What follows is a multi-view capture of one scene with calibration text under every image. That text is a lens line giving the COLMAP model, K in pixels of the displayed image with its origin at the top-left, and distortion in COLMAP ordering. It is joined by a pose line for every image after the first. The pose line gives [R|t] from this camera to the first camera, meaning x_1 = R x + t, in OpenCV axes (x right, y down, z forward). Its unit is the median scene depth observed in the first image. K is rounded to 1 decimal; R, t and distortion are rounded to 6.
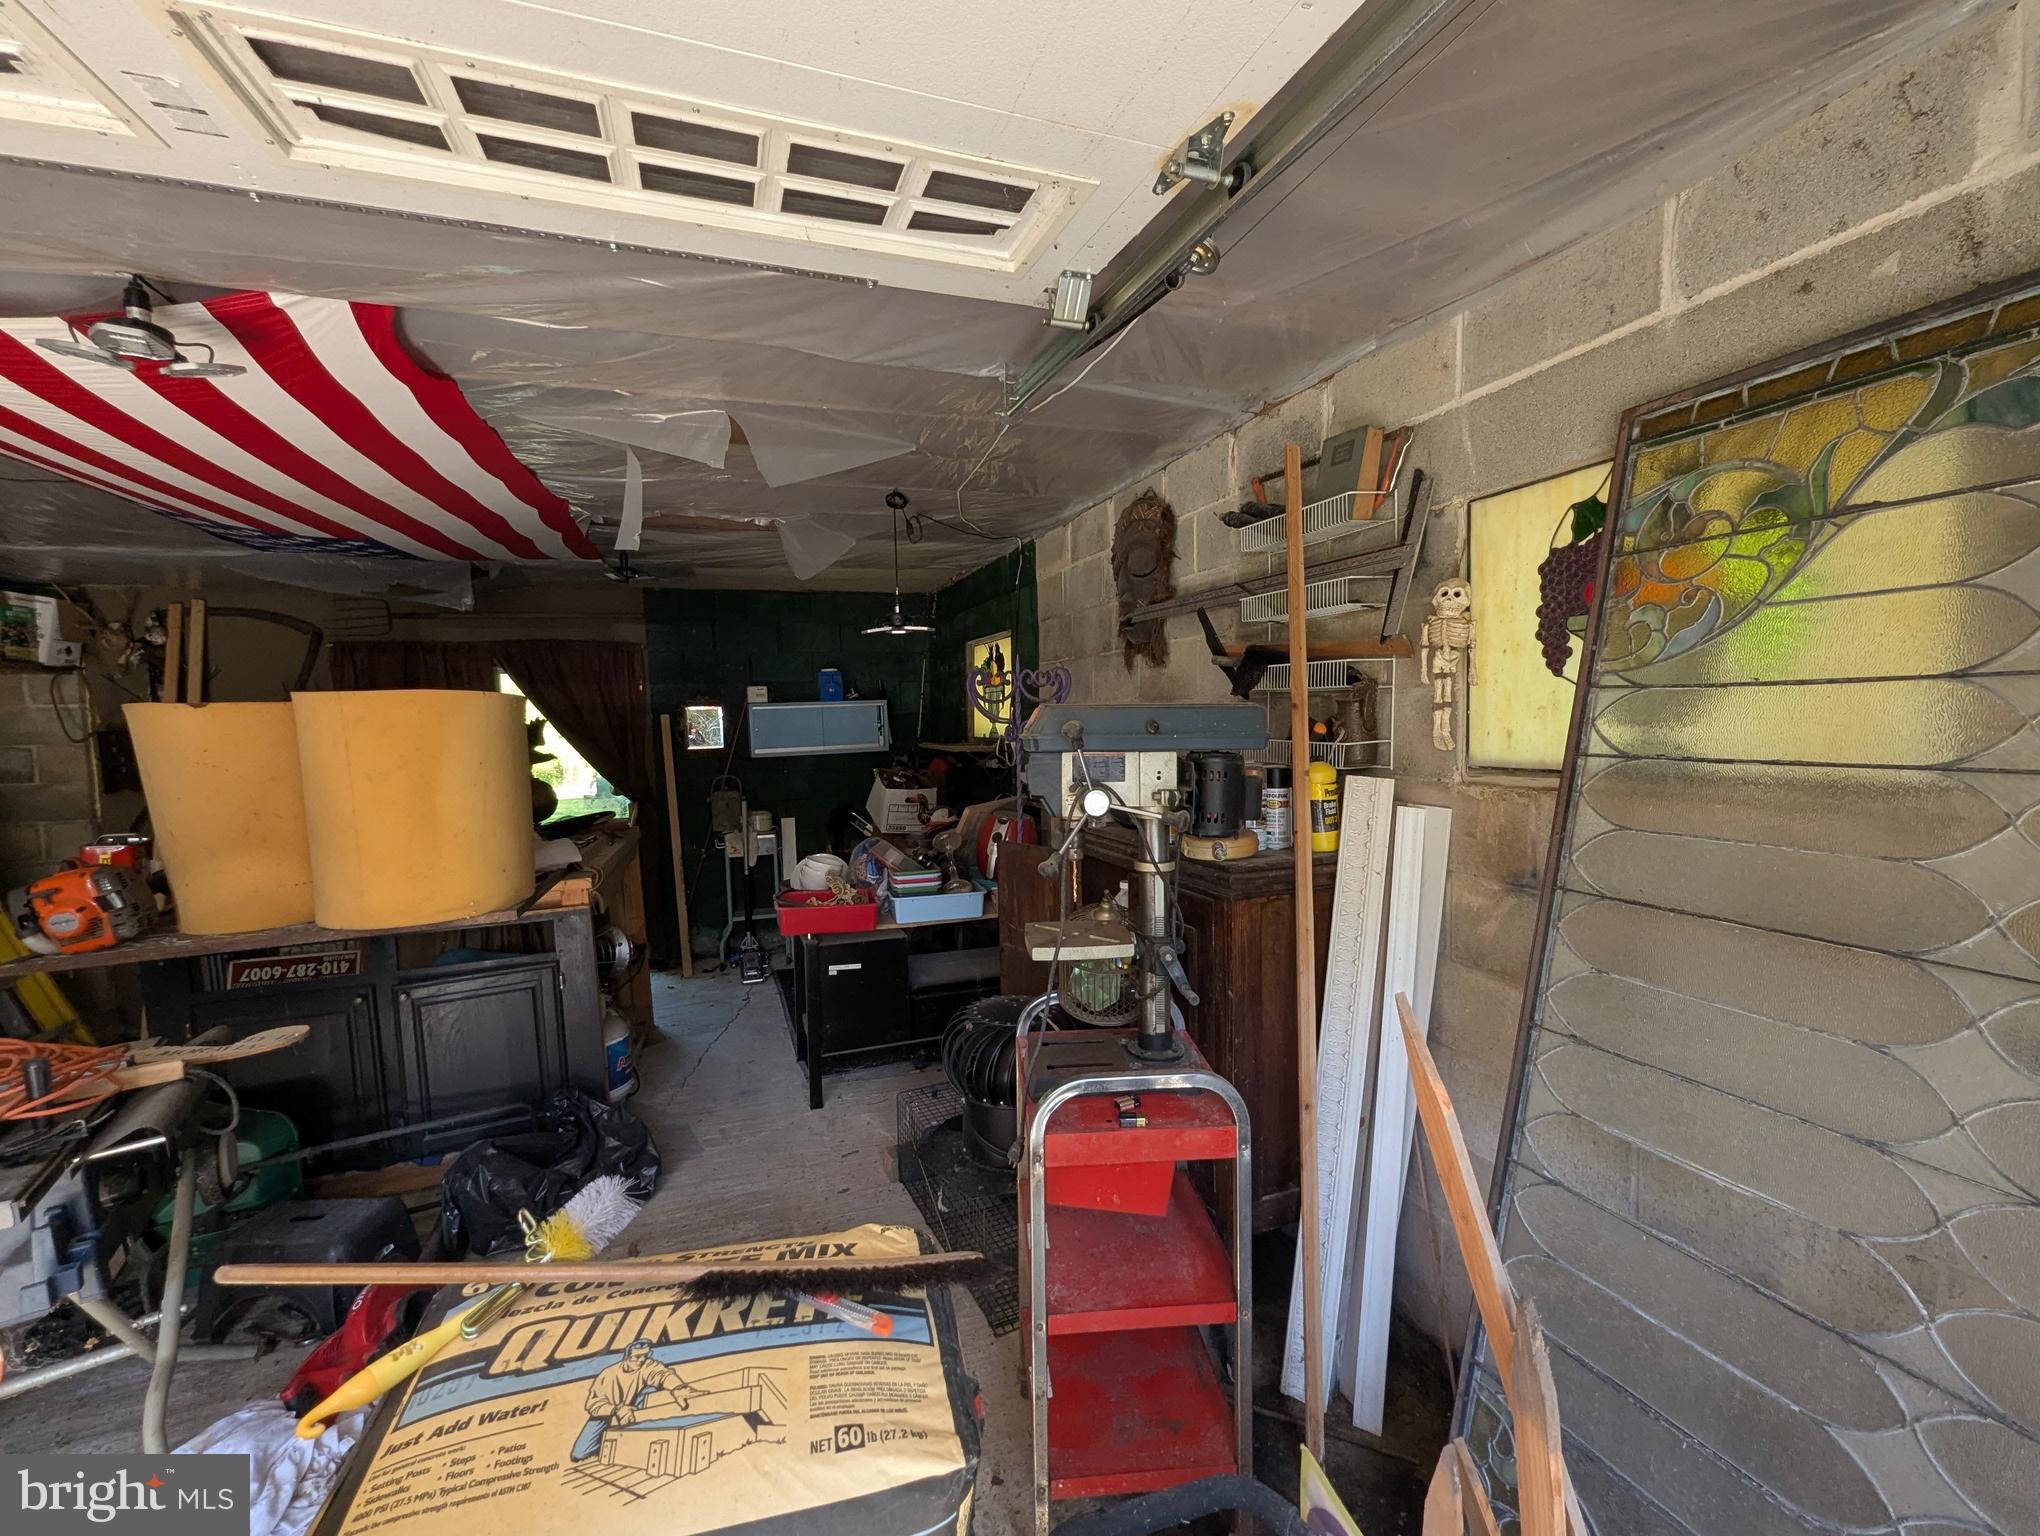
lens RADIAL K [[849.9, 0, 1026.5], [0, 849.9, 773.5], [0, 0, 1]] dist [0.003393, 0.000141]
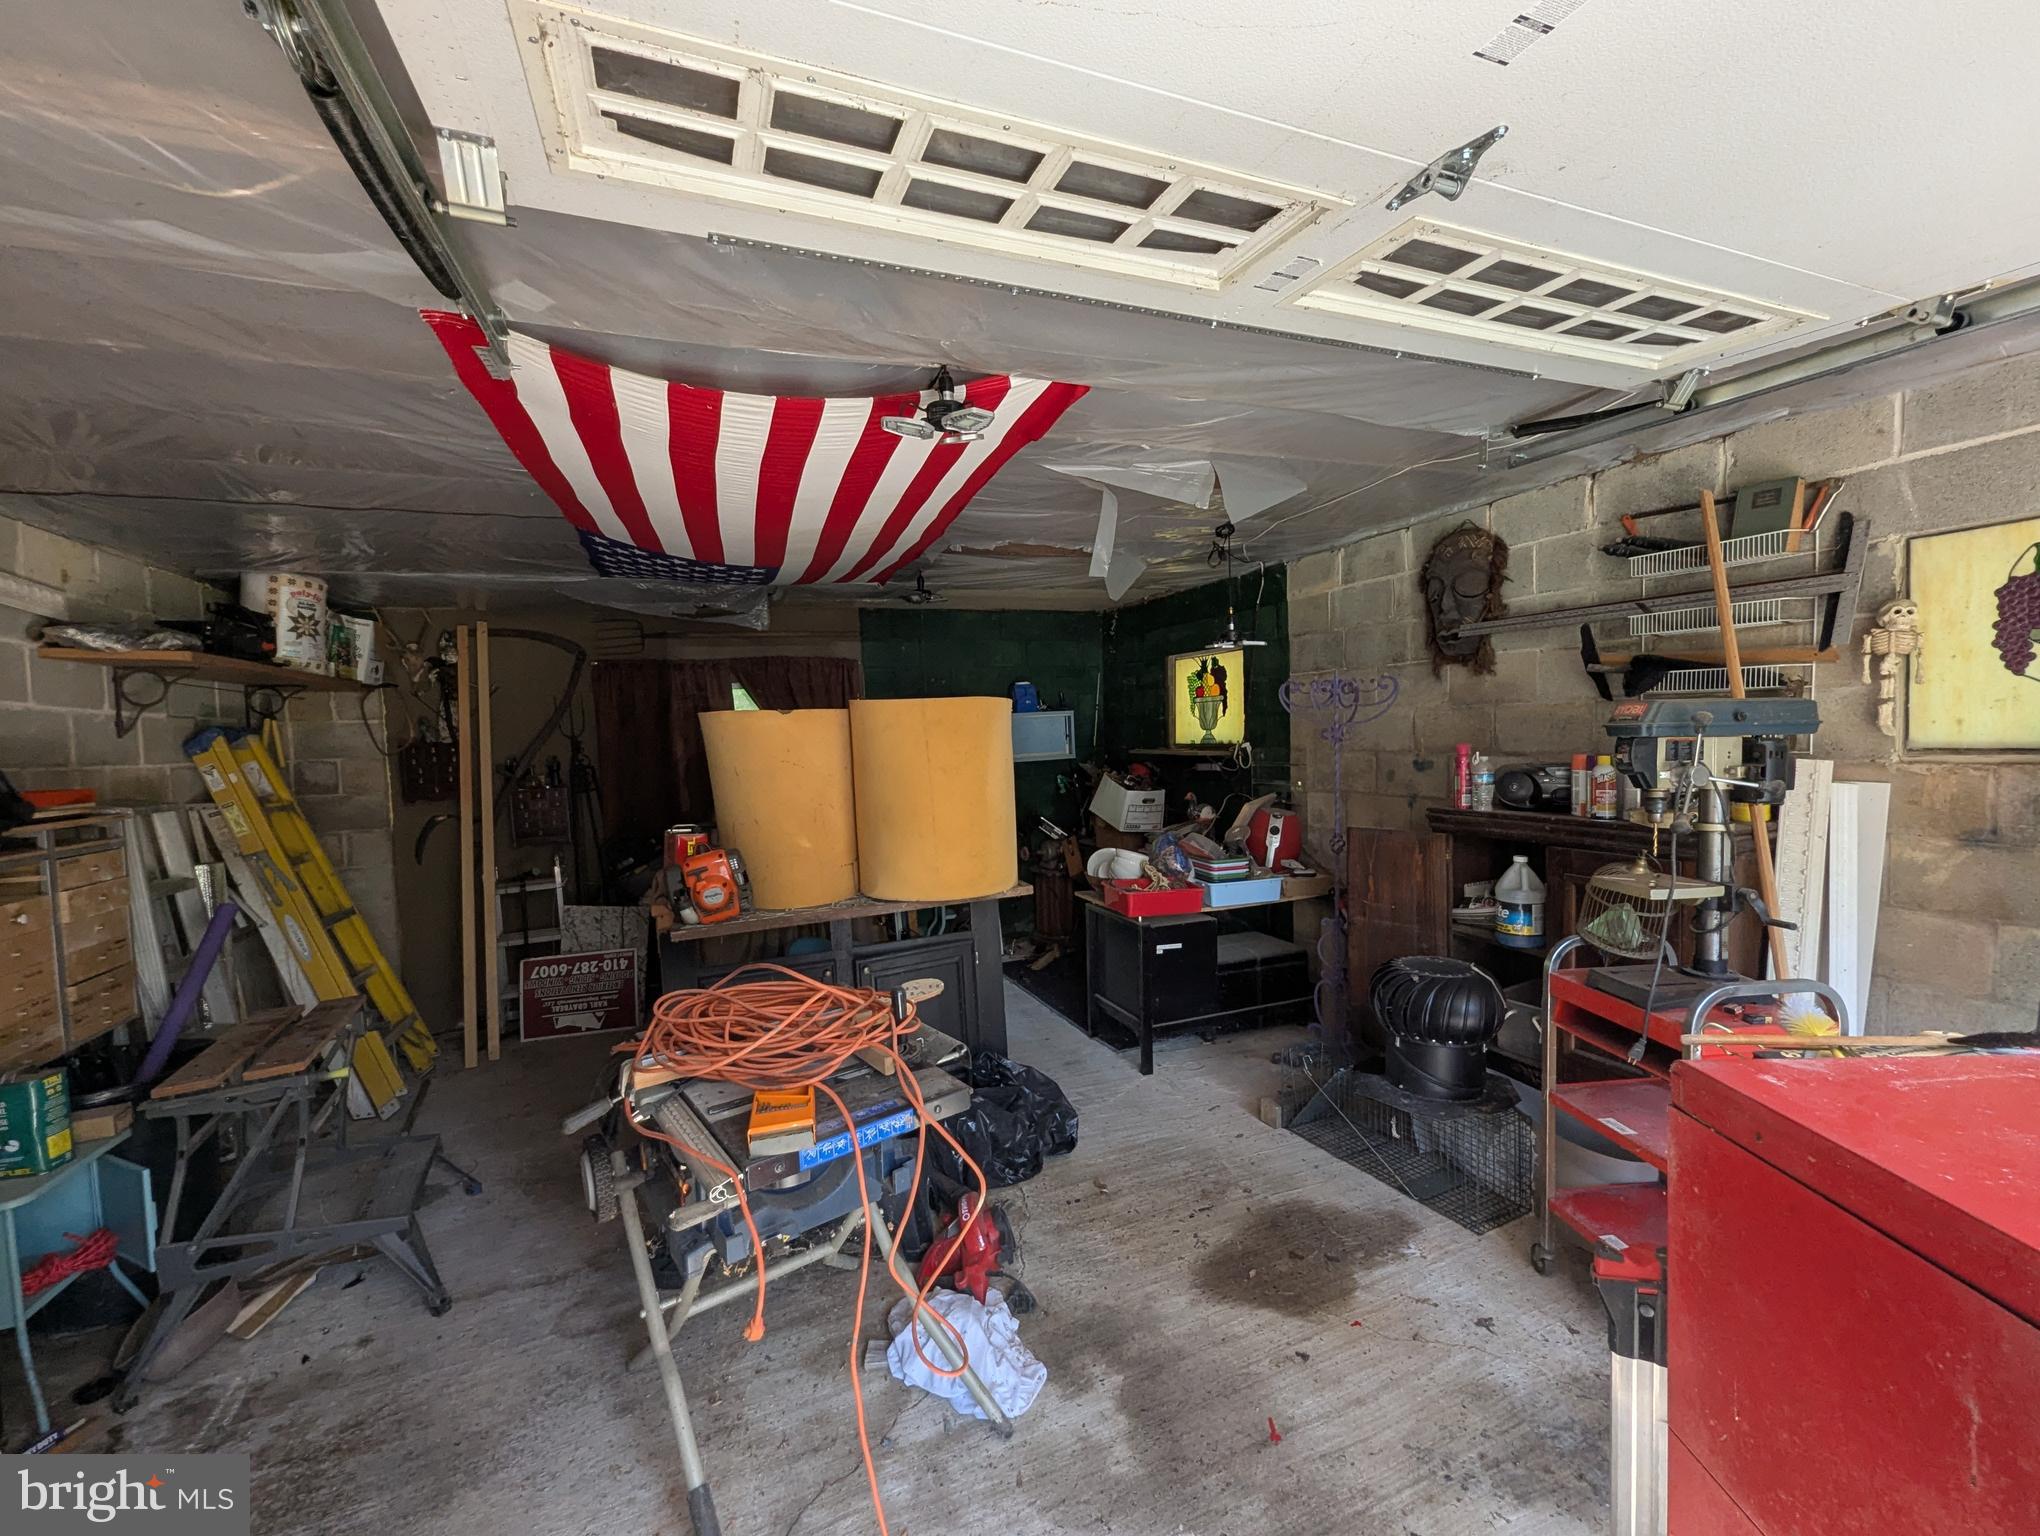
lens RADIAL K [[849.9, 0, 1024.4], [0, 849.9, 775.2], [0, 0, 1]] dist [0.003393, 0.000141]
pose [[0.999377, -0.011042, 0.033512, -0.589731], [0.011610, 0.999791, -0.016809, 0.026131], [-0.033320, 0.017187, 0.999297, -0.151571]]
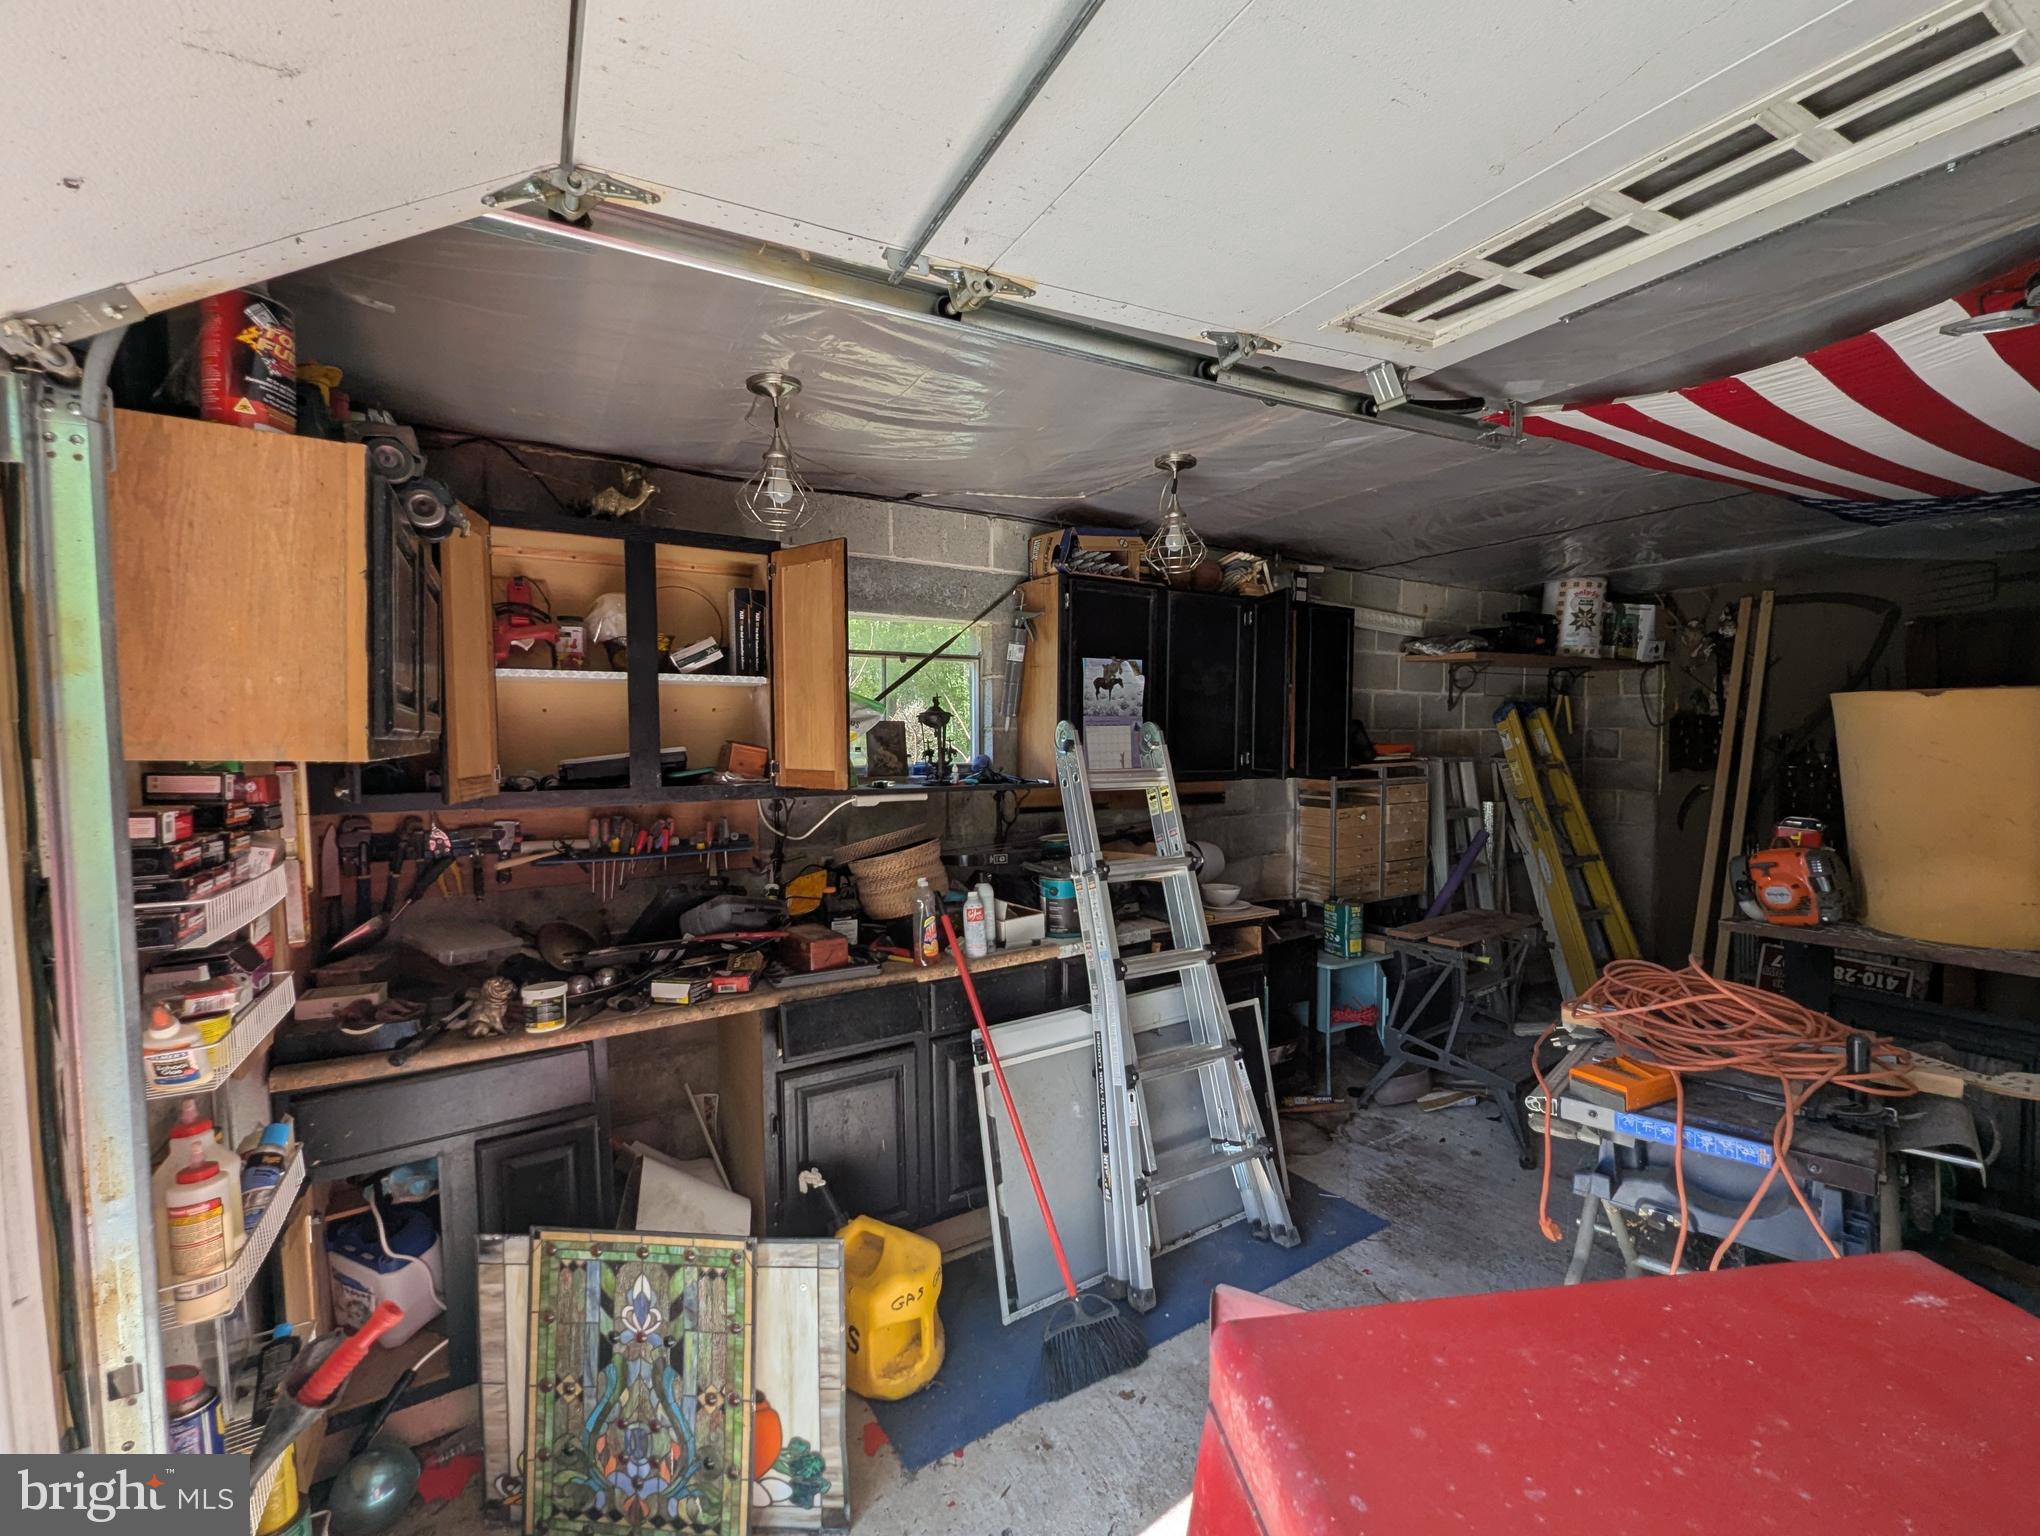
lens RADIAL K [[849.9, 0, 1027.8], [0, 849.9, 766.2], [0, 0, 1]] dist [0.003393, 0.000141]
pose [[0.190016, 0.067993, -0.979424, -0.205069], [-0.058763, 0.996598, 0.057785, 0.003273], [0.980021, 0.046573, 0.193365, -0.125810]]
